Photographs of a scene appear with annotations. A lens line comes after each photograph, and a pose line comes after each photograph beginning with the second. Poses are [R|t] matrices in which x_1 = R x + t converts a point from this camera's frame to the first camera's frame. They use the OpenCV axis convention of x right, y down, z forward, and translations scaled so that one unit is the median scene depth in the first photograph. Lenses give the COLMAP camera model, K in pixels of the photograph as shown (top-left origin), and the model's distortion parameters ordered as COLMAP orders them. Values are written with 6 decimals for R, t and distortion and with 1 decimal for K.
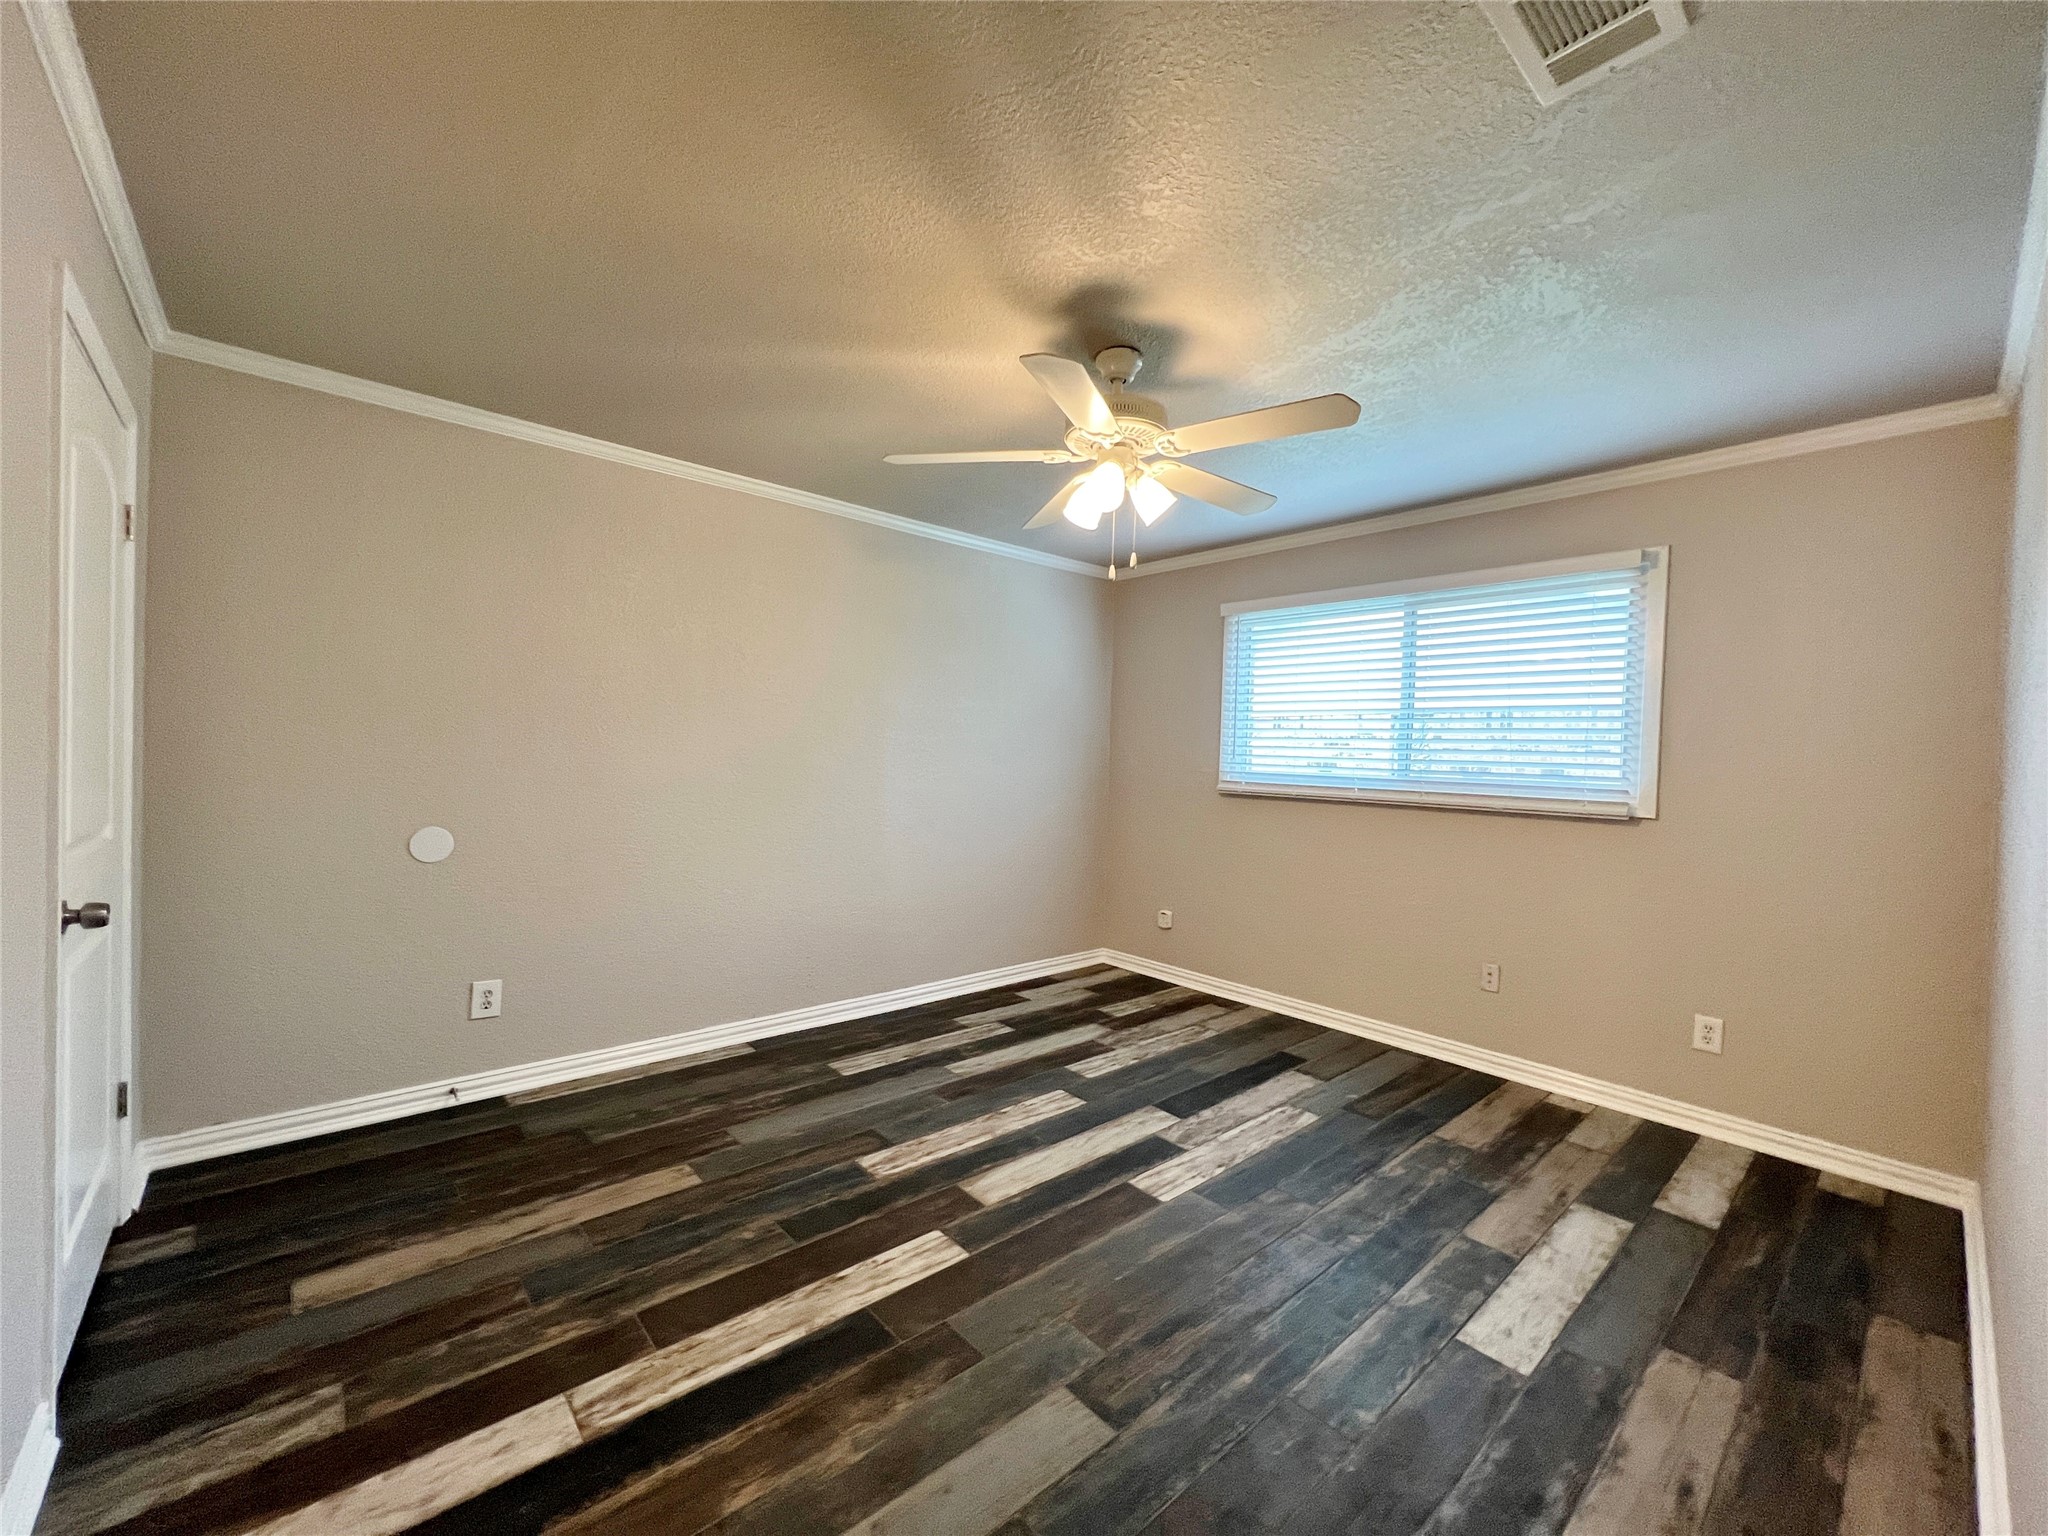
lens RADIAL K [[820.1, 0, 1024.0], [0, 820.1, 768.0], [0, 0, 1]] dist [-0.000665, 0.000332]
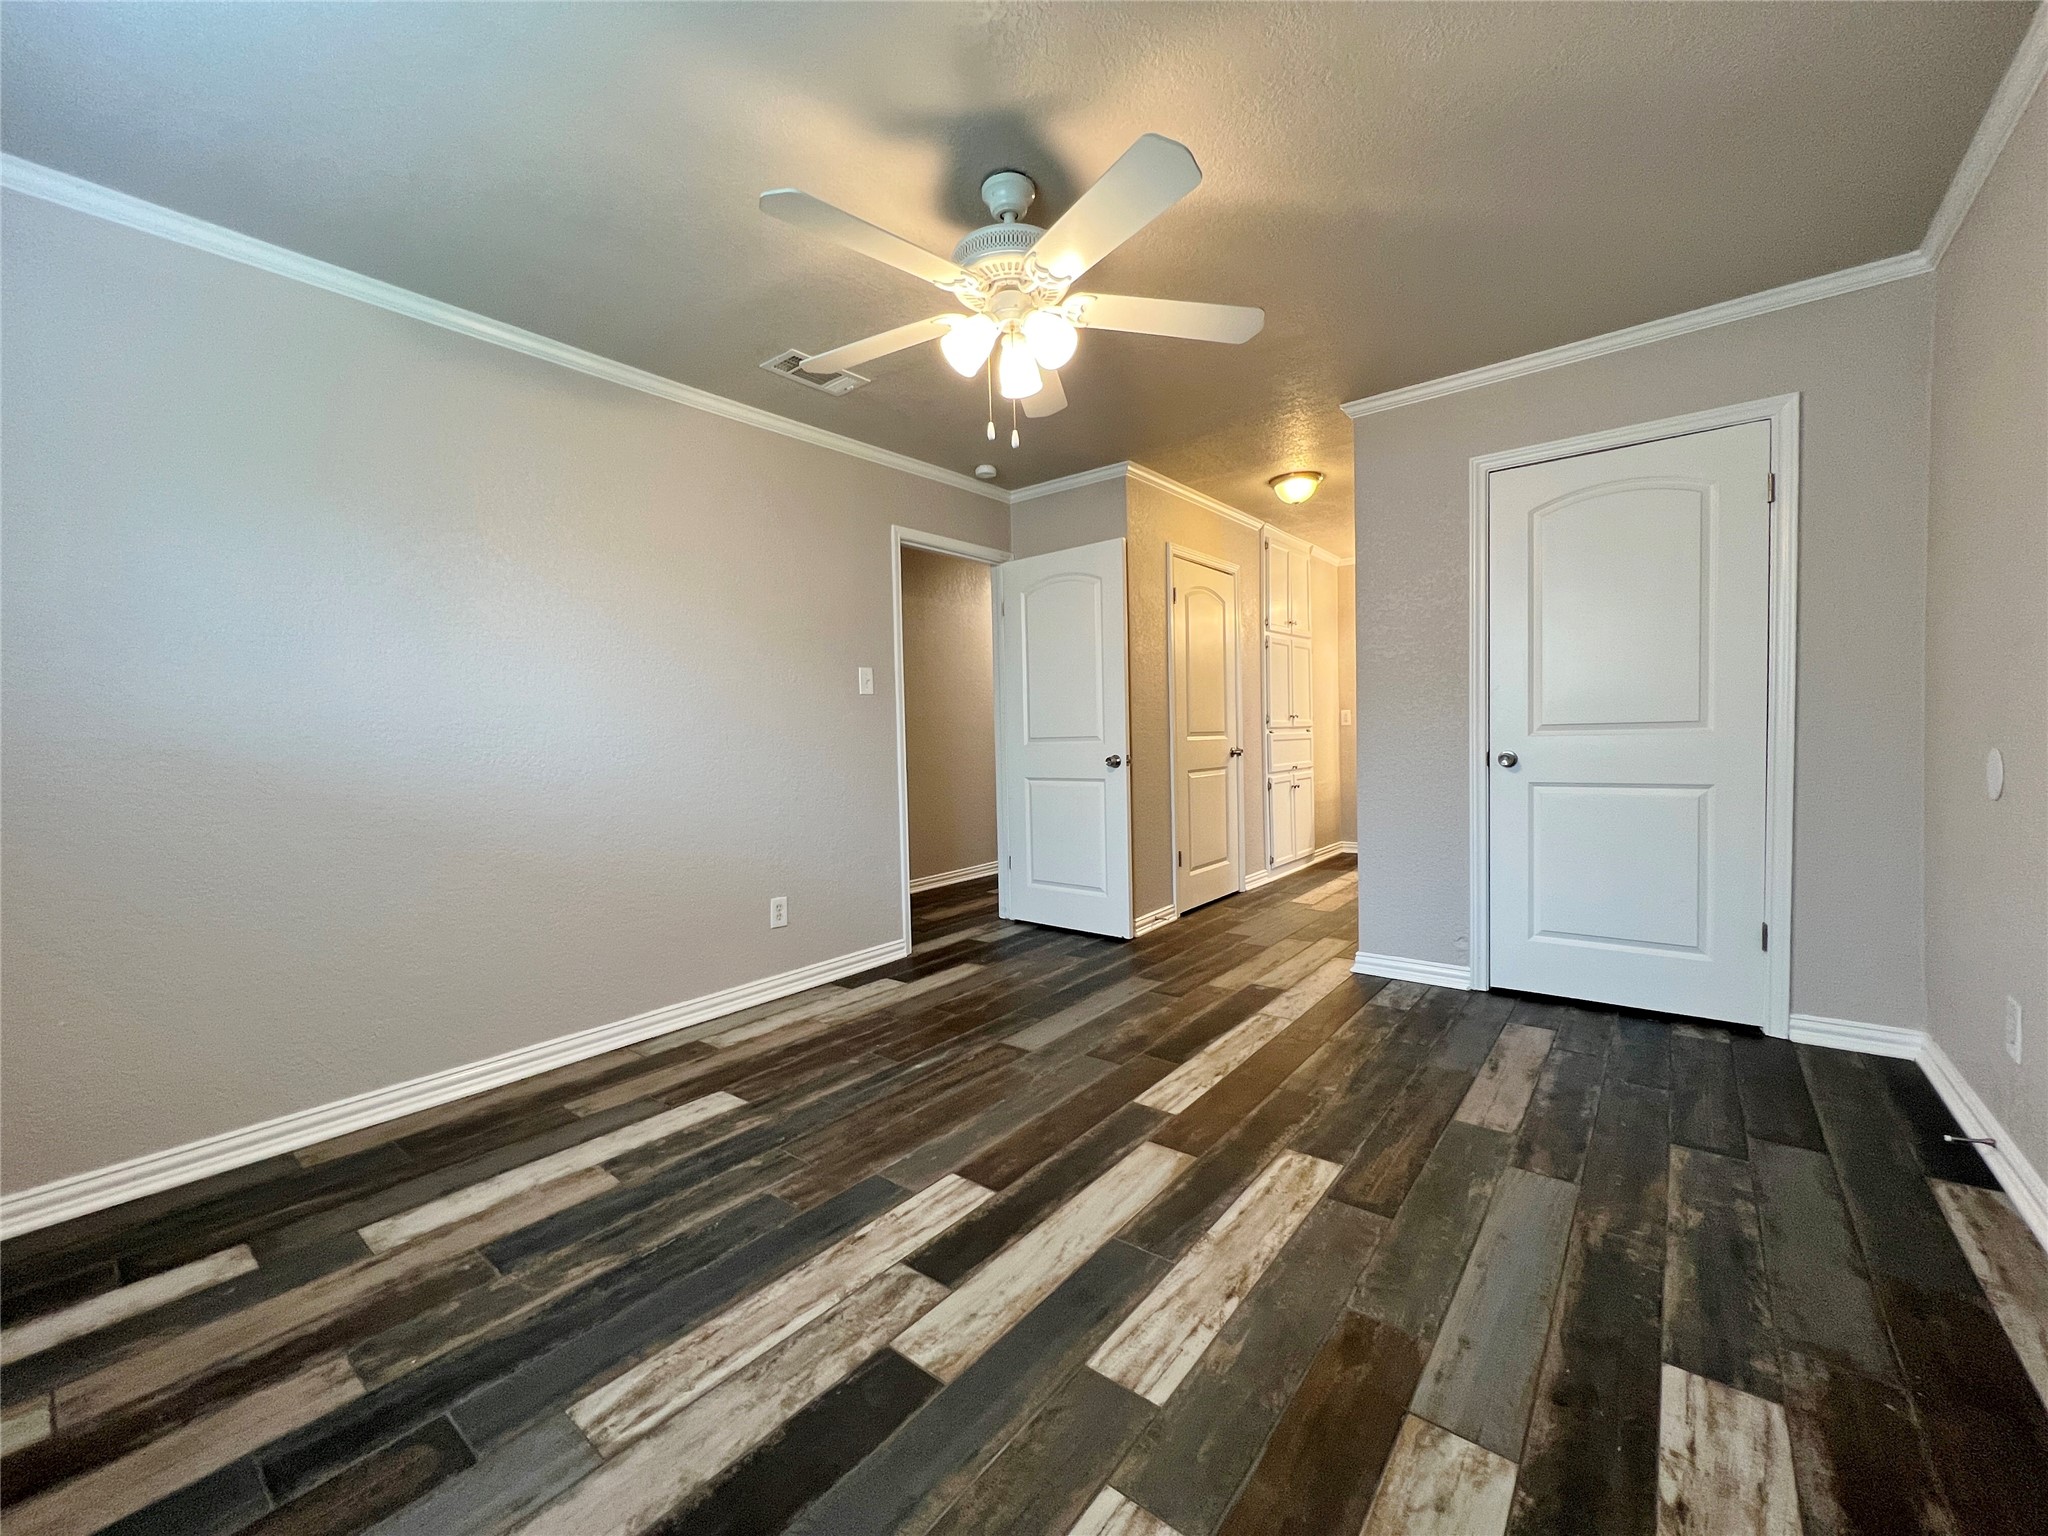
lens RADIAL K [[819.7, 0, 1019.2], [0, 819.7, 768.4], [0, 0, 1]] dist [0.000449, 0.000414]
pose [[-0.987009, 0.003137, -0.160633, 0.234789], [-0.005583, 0.998536, 0.053803, 0.064512], [0.160567, 0.054000, -0.985547, 1.797477]]
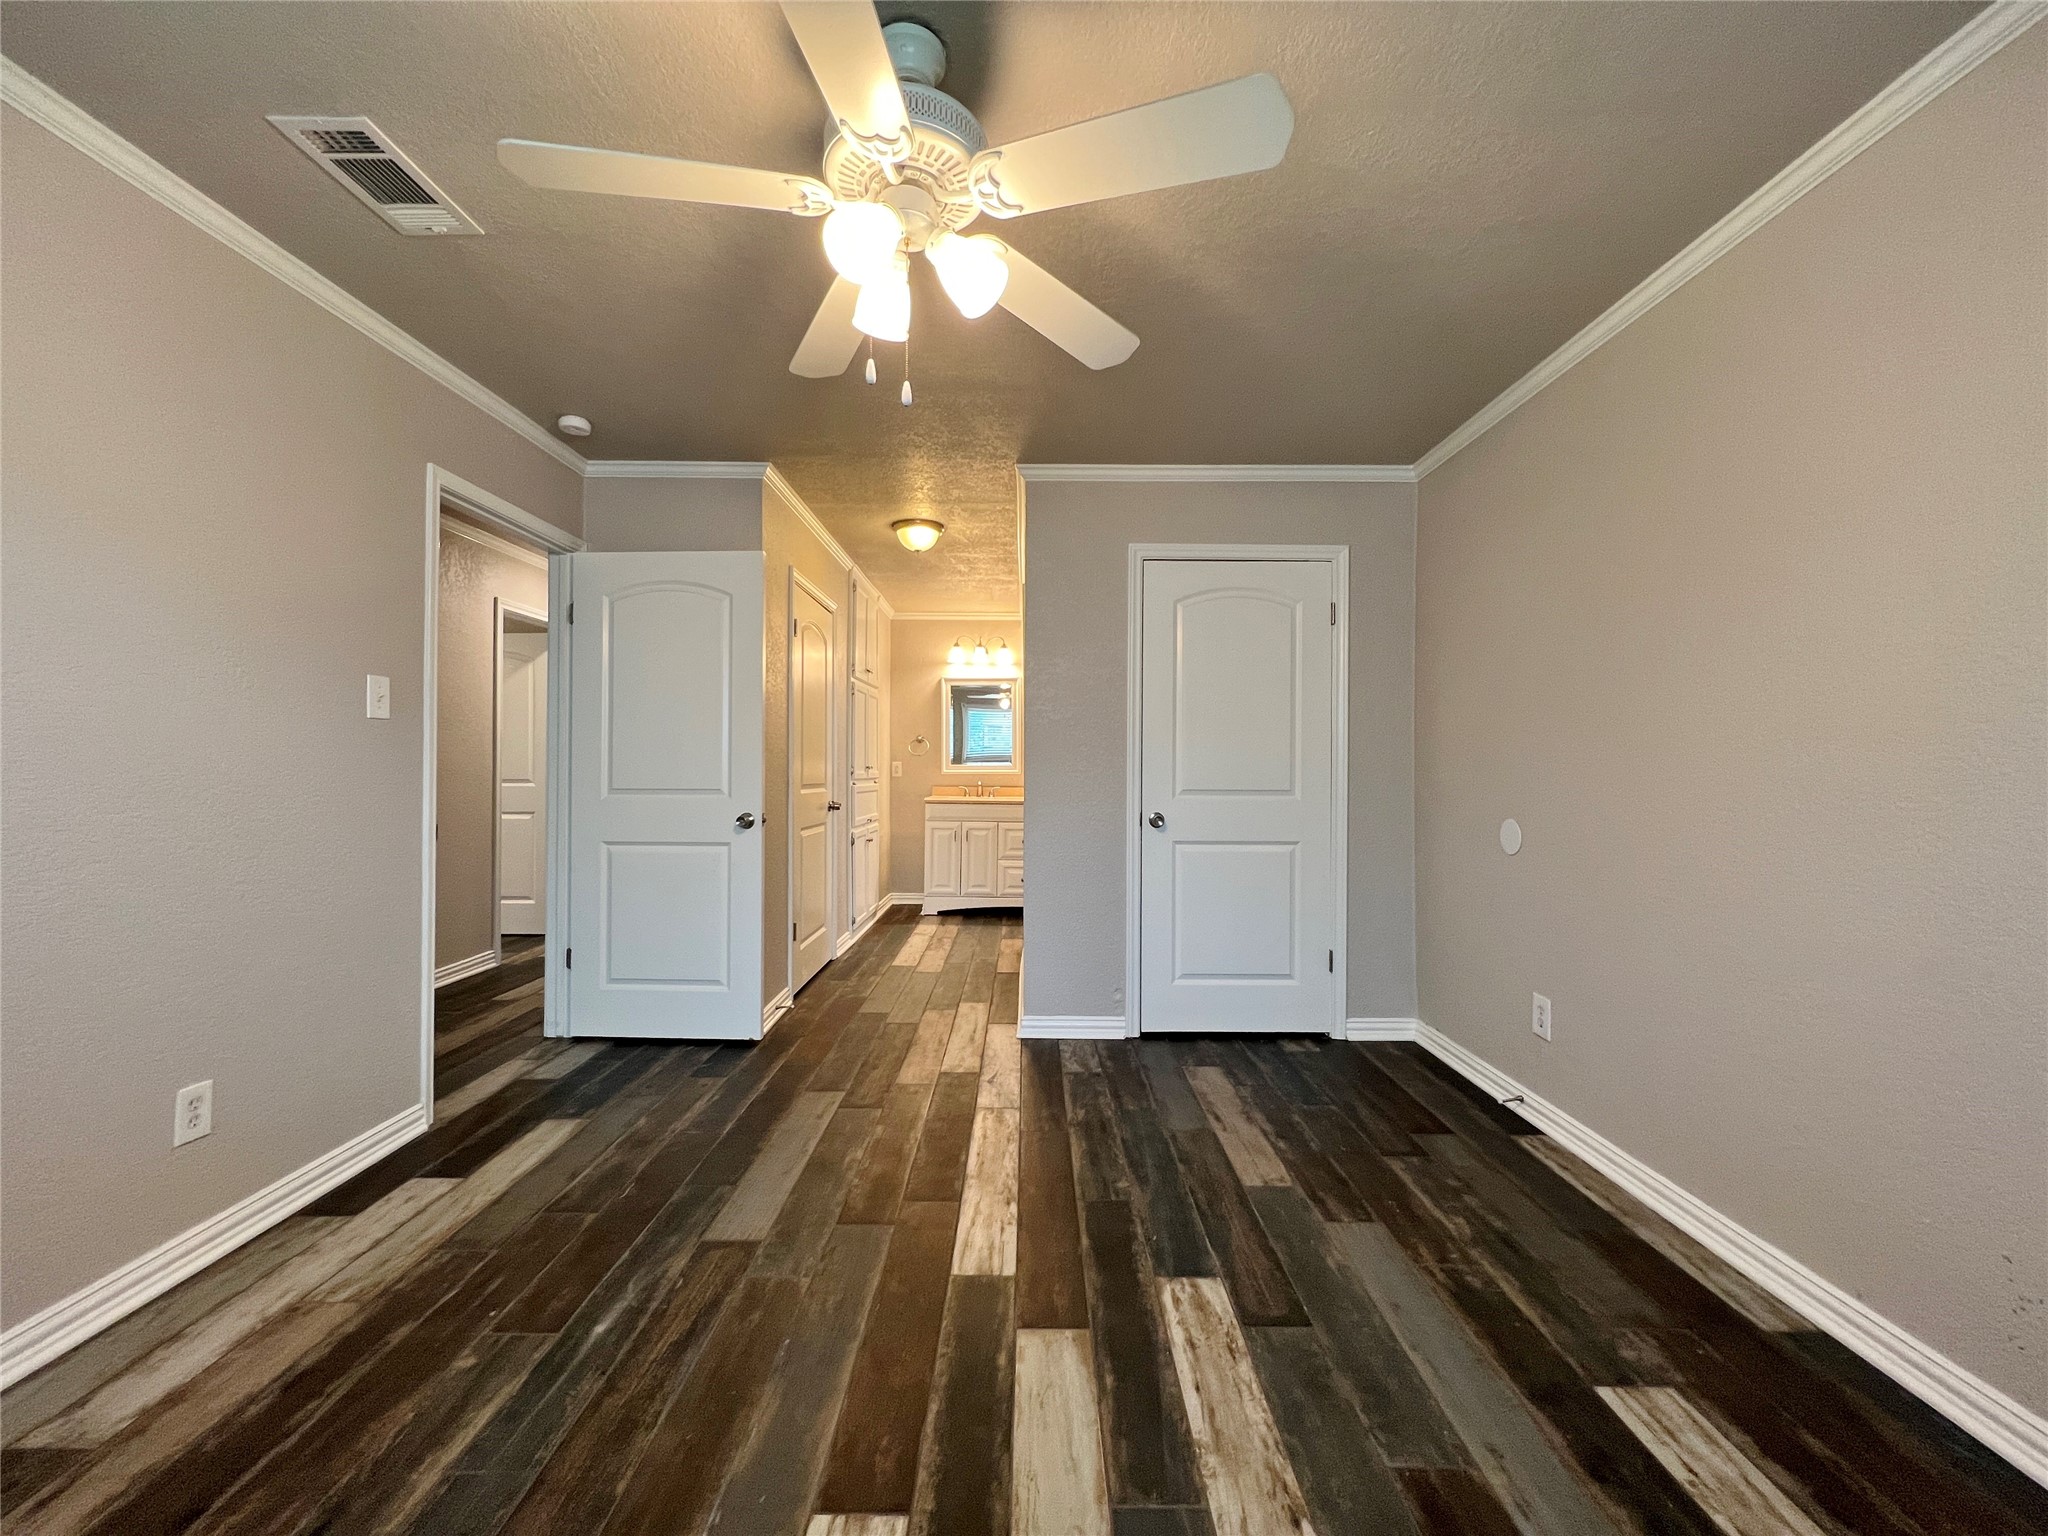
lens RADIAL K [[820.1, 0, 1024.0], [0, 820.1, 768.0], [0, 0, 1]] dist [-0.000665, 0.000332]
pose [[-0.669185, -0.034576, -0.742291, 0.481486], [-0.037178, 0.999224, -0.013027, 0.051858], [0.742165, 0.018879, -0.669951, 1.422553]]
